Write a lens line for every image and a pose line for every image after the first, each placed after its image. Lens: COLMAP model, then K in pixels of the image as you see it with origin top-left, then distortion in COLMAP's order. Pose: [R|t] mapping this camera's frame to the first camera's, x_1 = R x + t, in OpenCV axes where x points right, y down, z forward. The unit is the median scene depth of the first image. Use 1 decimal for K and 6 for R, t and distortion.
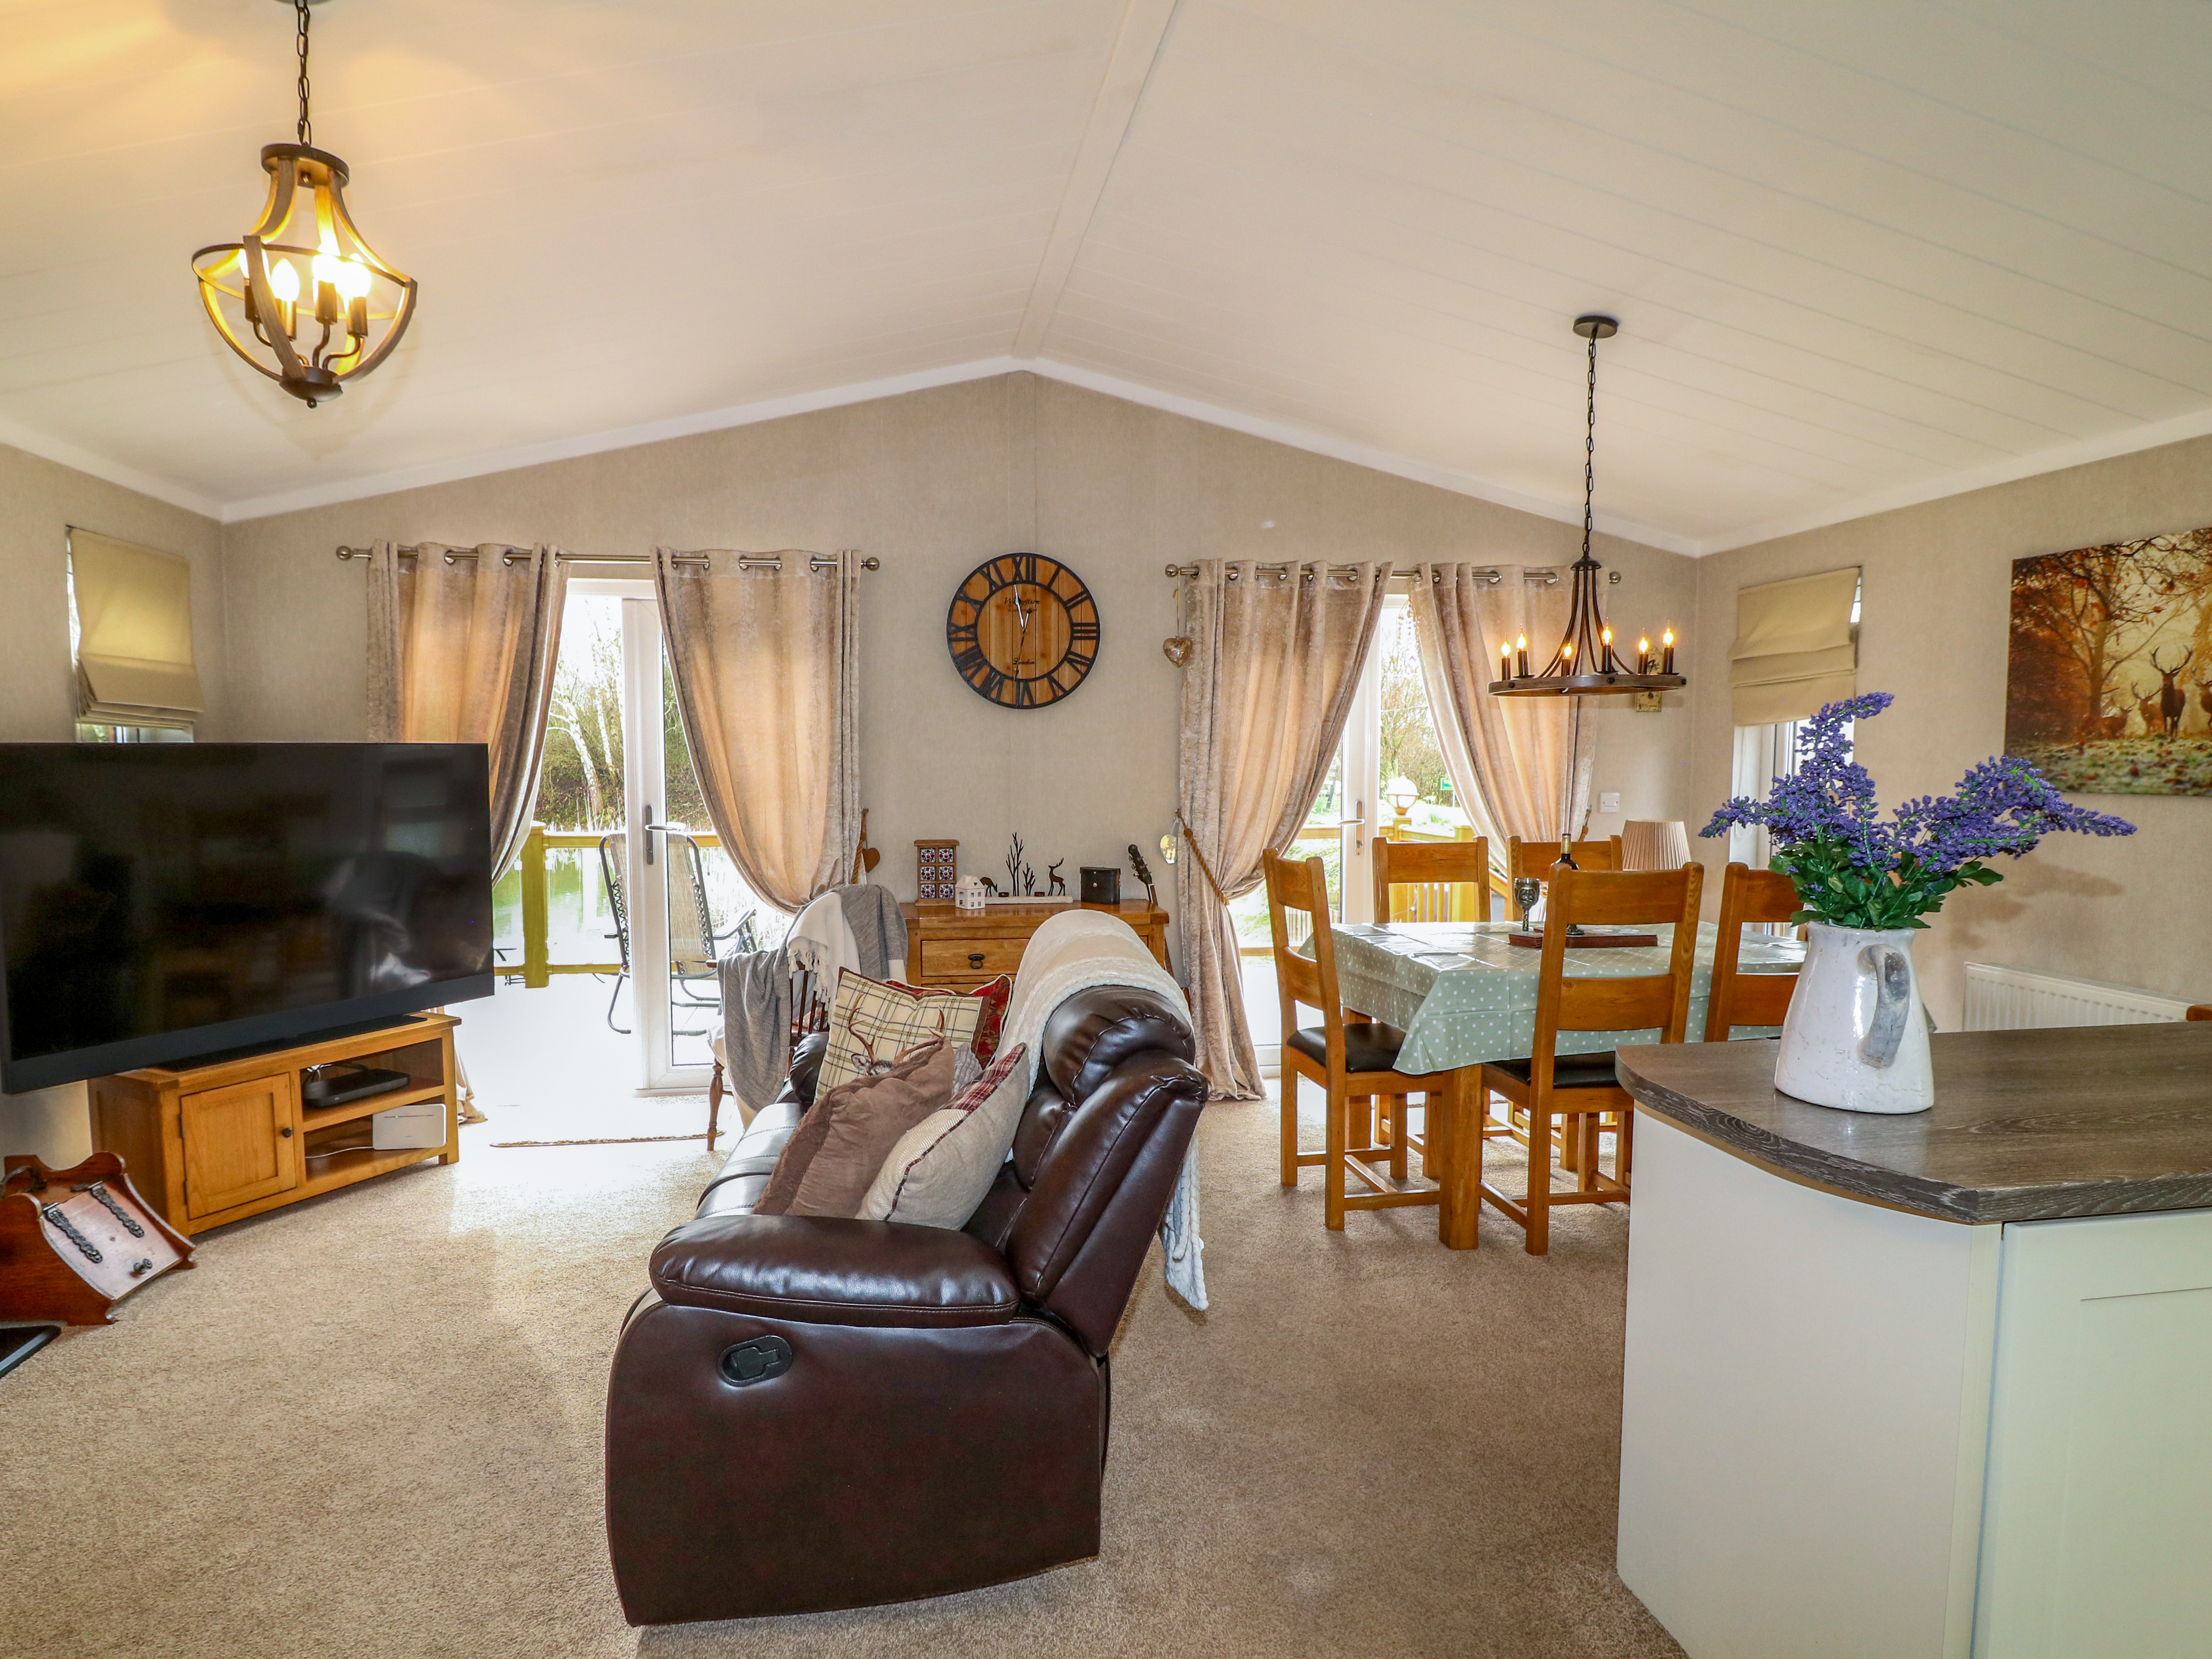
lens RADIAL K [[1213.3, 0, 1059.2], [0, 1213.3, 849.7], [0, 0, 1]] dist [0.004194, -0.016718]
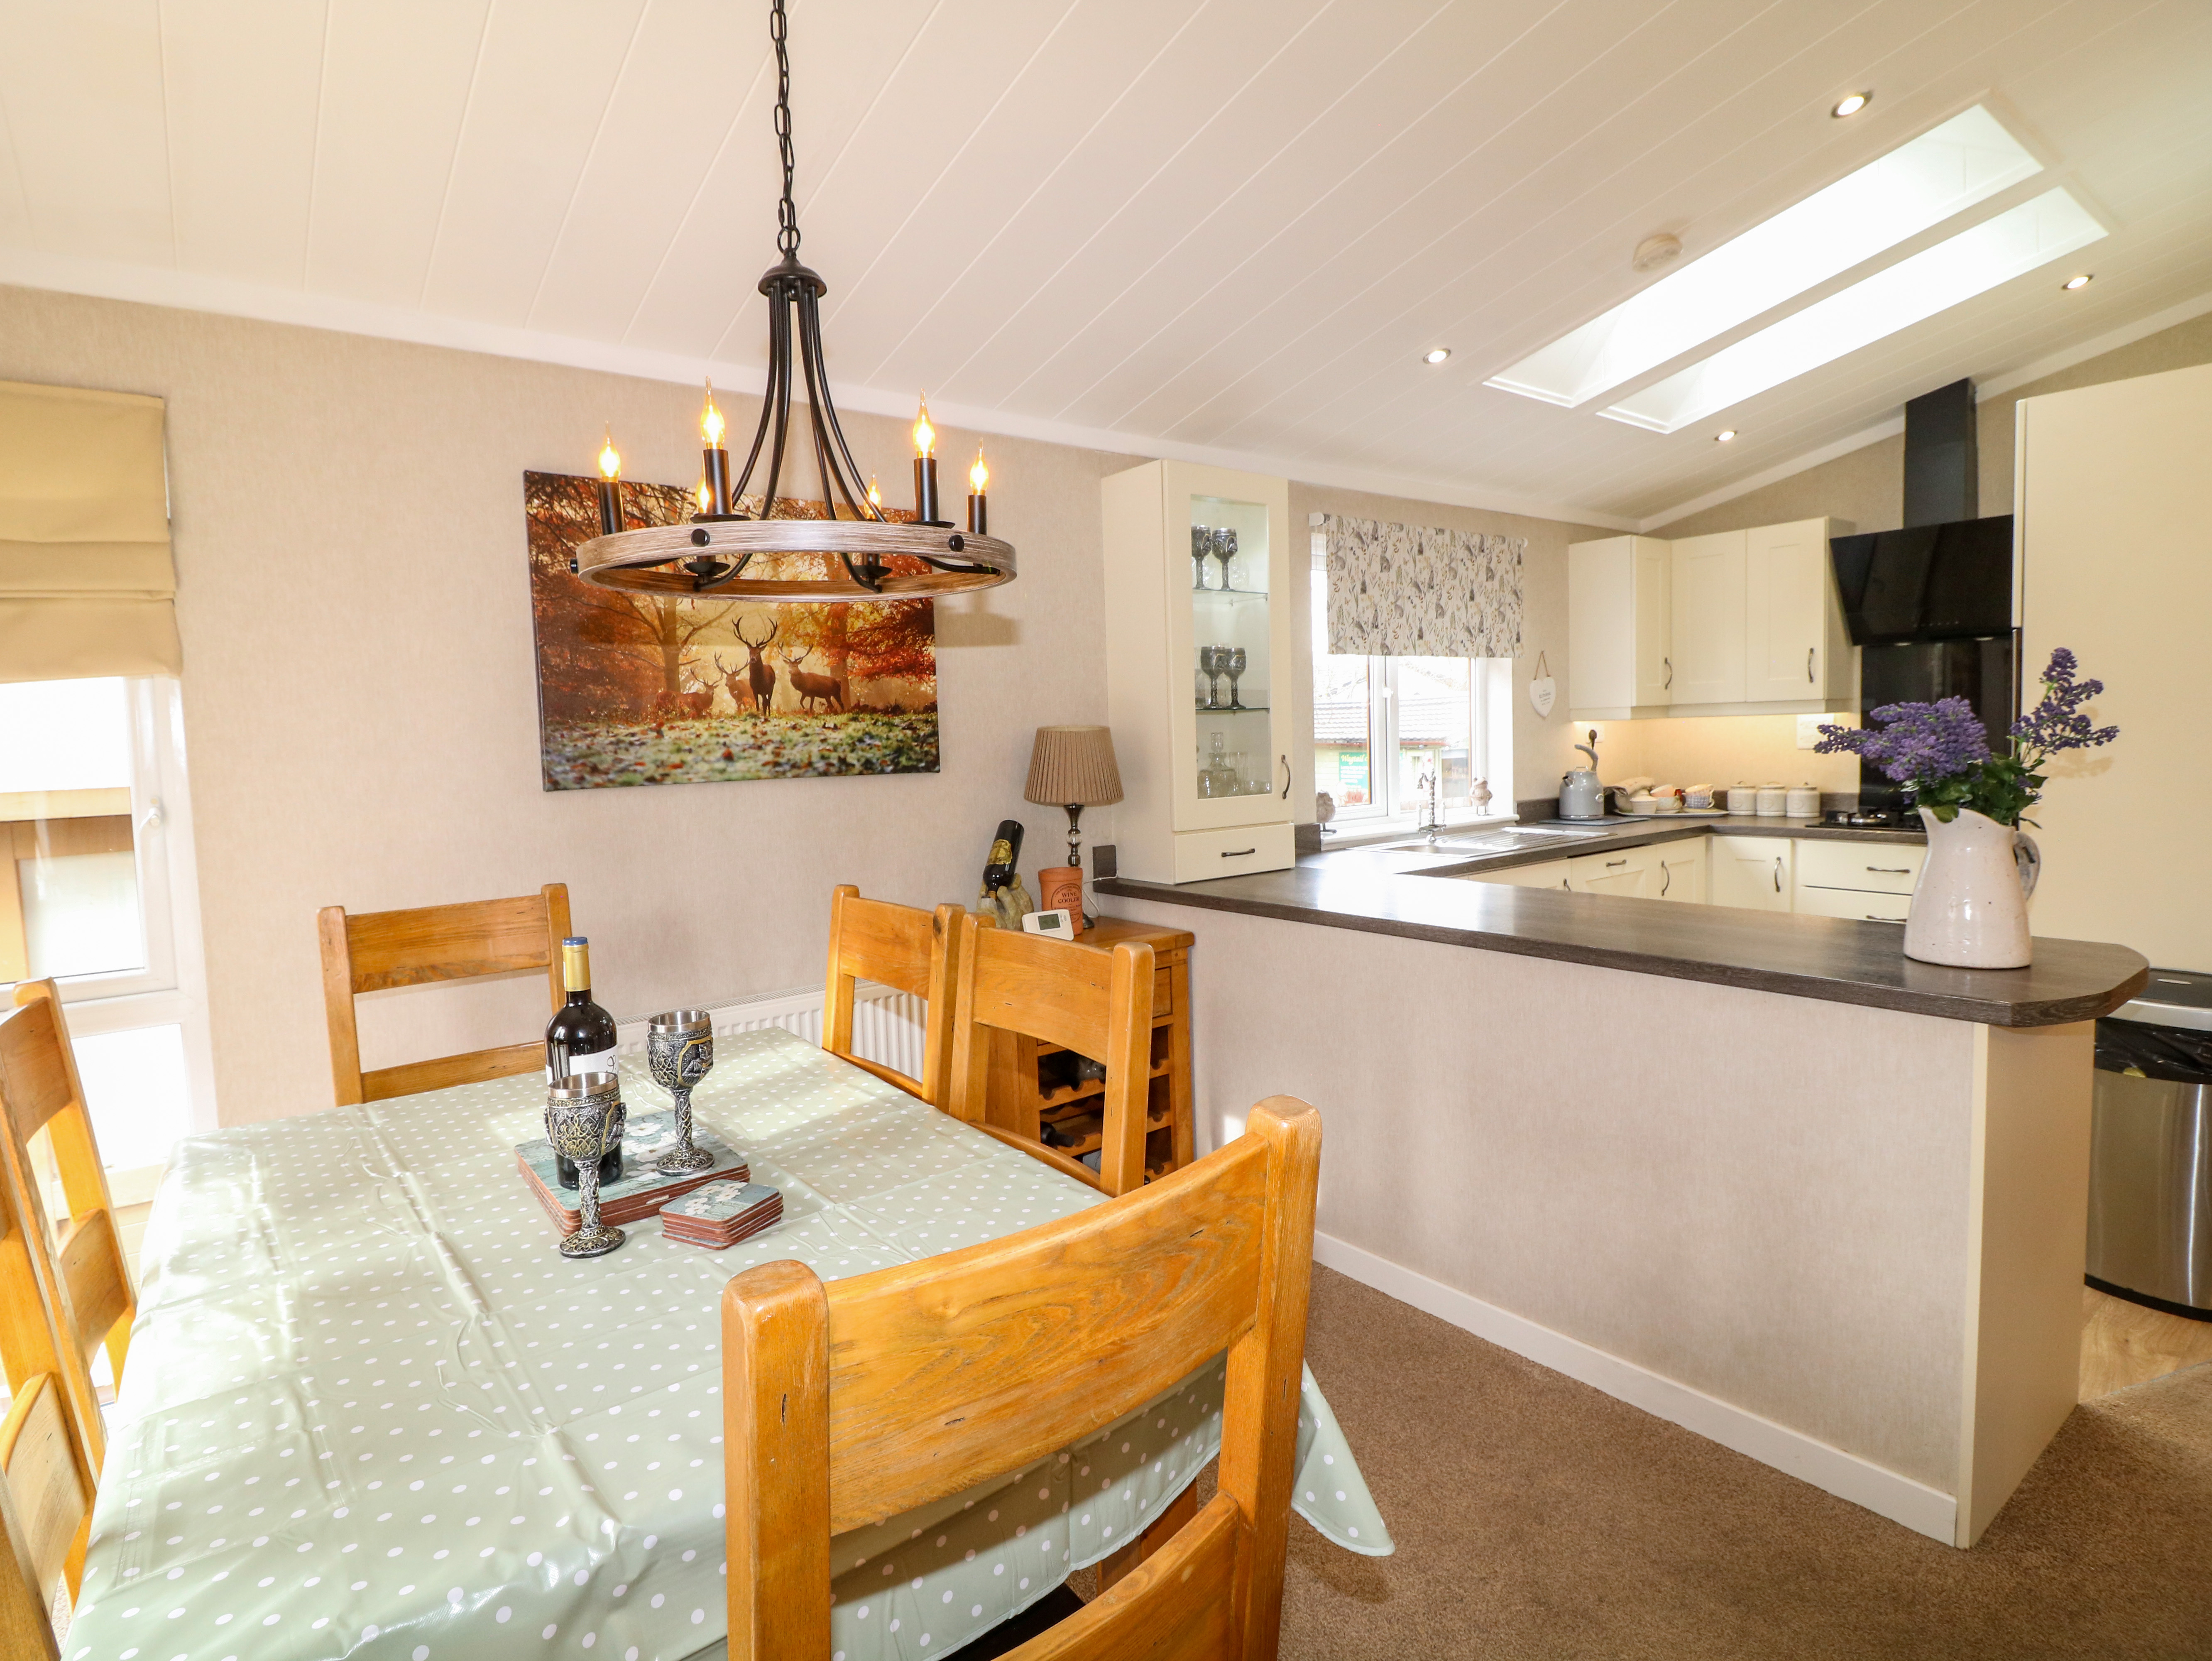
lens RADIAL K [[1151.9, 0, 1100.1], [0, 1151.9, 811.2], [0, 0, 1]] dist [0.002469, -0.013766]
pose [[-0.488657, -0.043429, 0.871394, 0.020070], [0.099427, 0.989482, 0.105070, -0.078195], [-0.866792, 0.137983, -0.479200, 1.063826]]
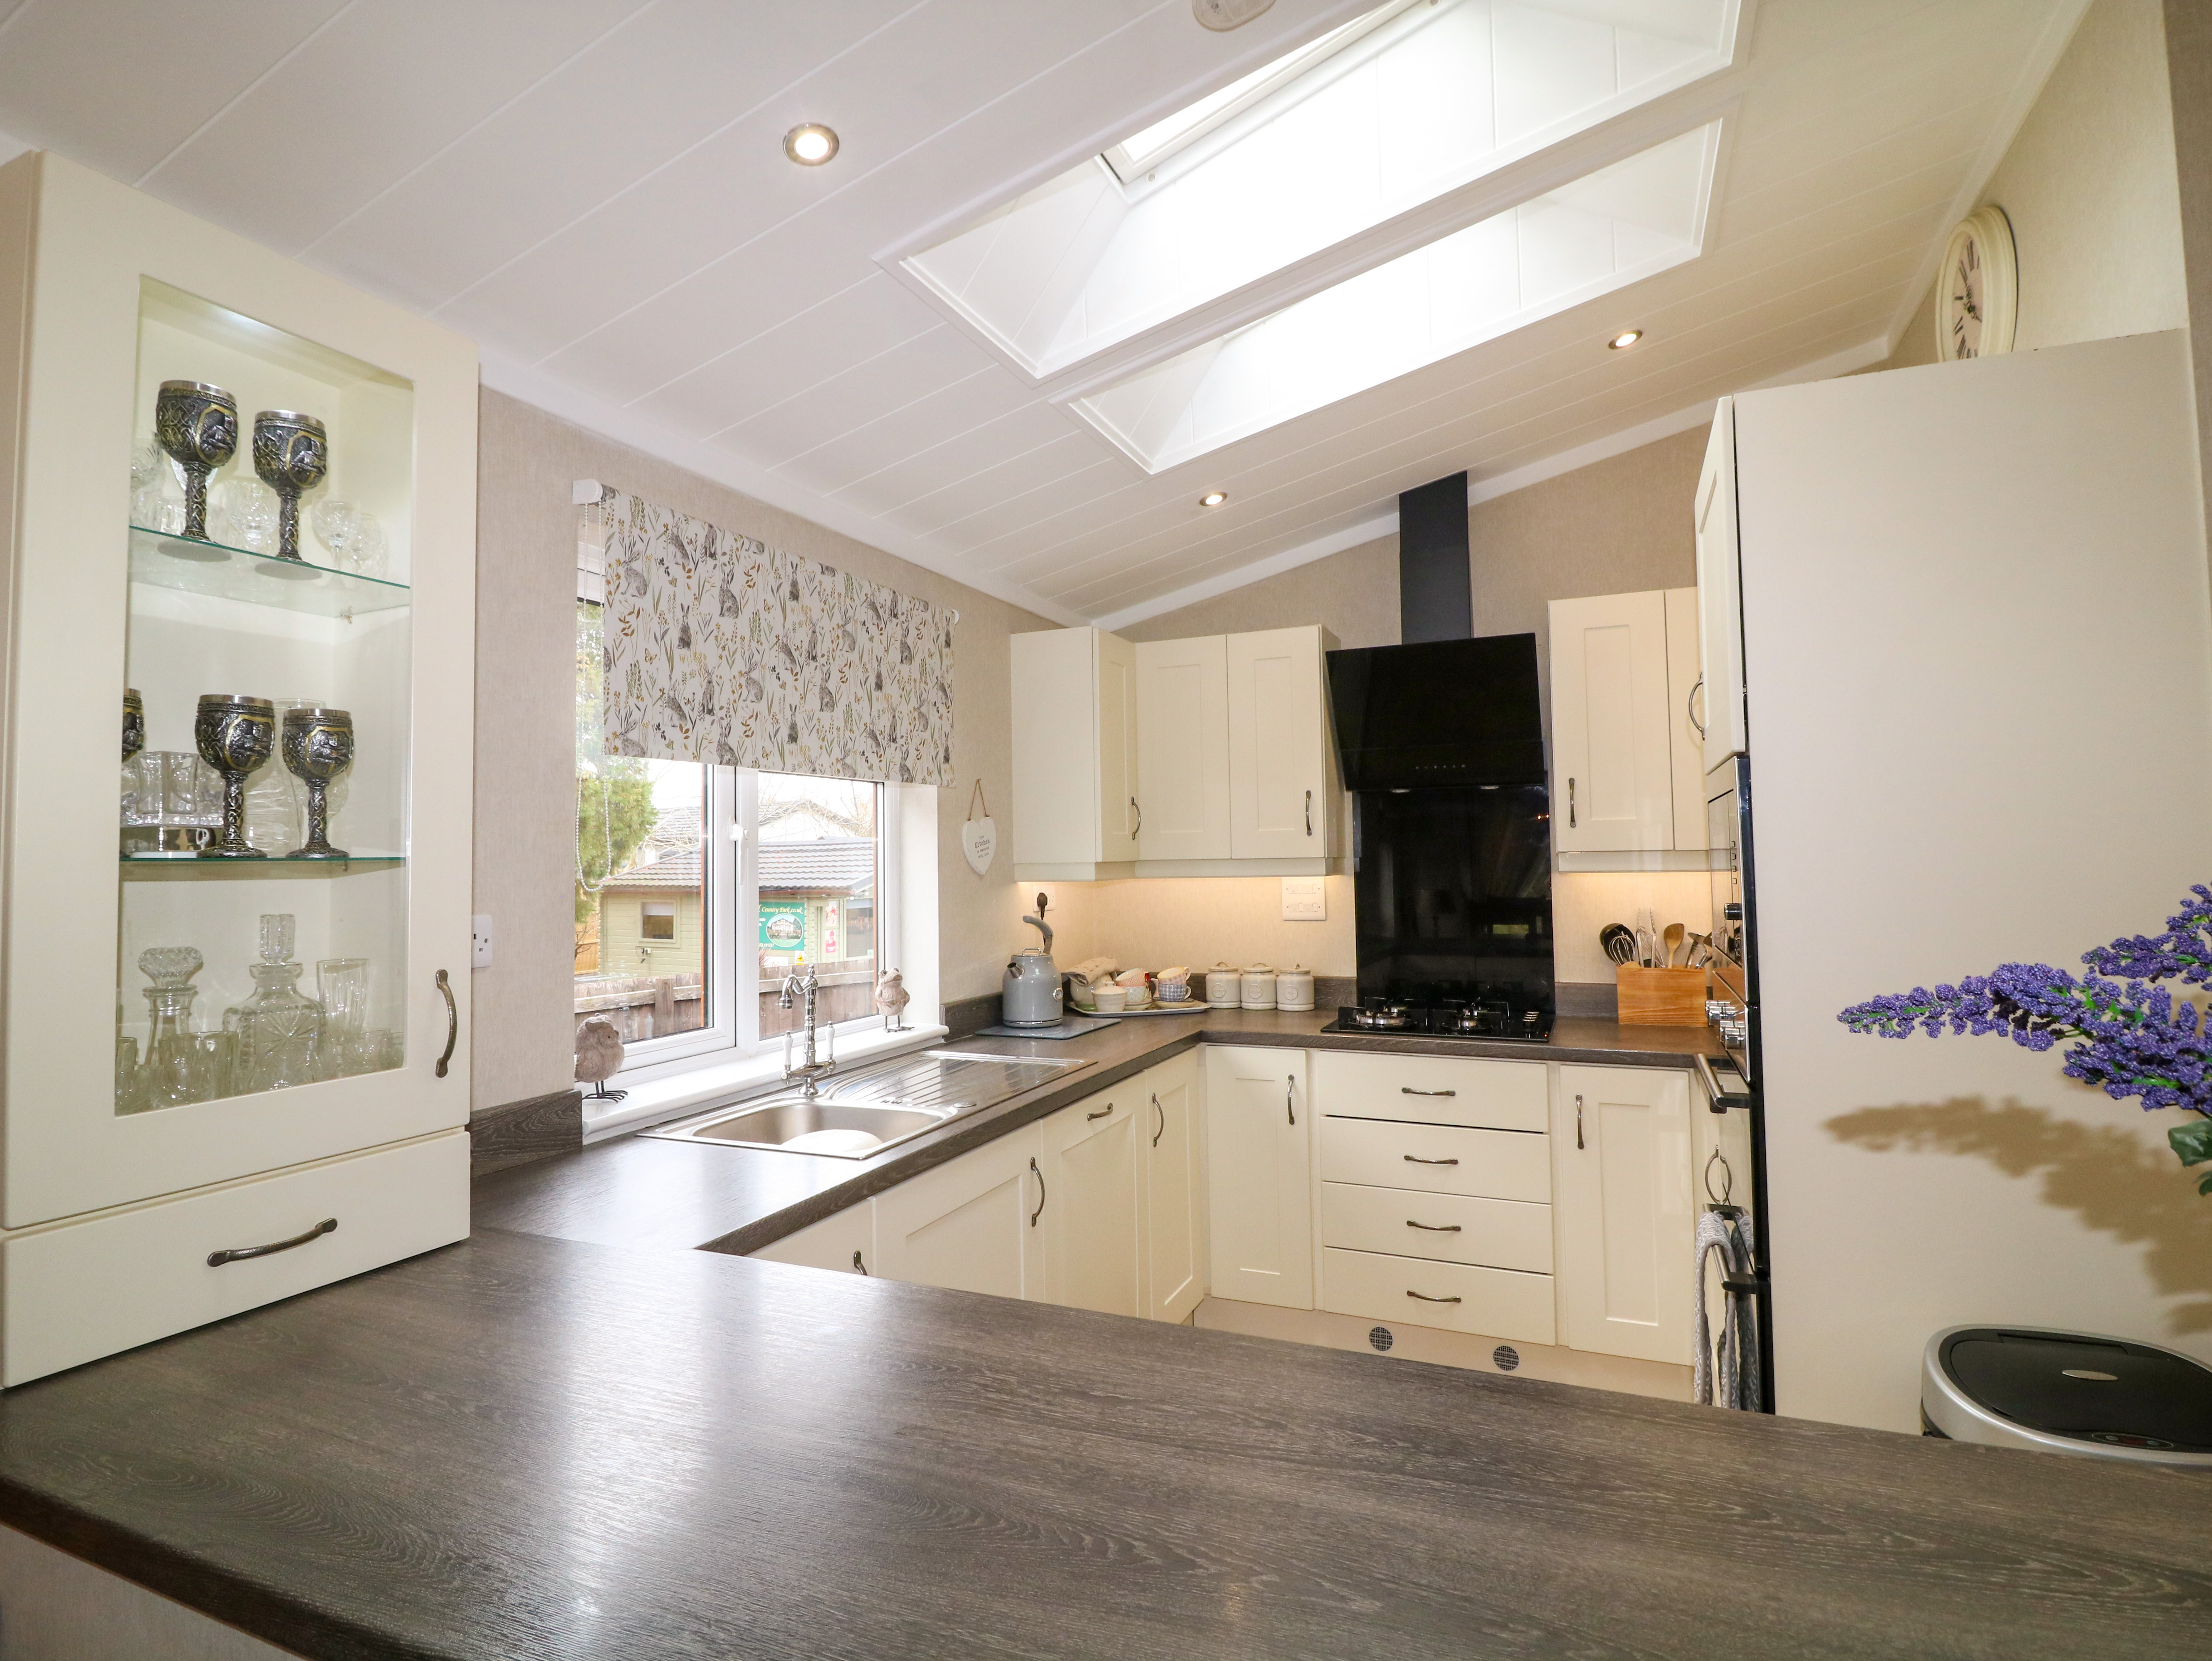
lens RADIAL K [[1151.9, 0, 1102.4], [0, 1151.9, 803.3], [0, 0, 1]] dist [0.002469, -0.013766]
pose [[-0.849297, 0.041701, 0.526265, 0.381761], [0.057967, 0.998214, 0.014450, -0.058696], [-0.524723, 0.042778, -0.850198, 0.675404]]
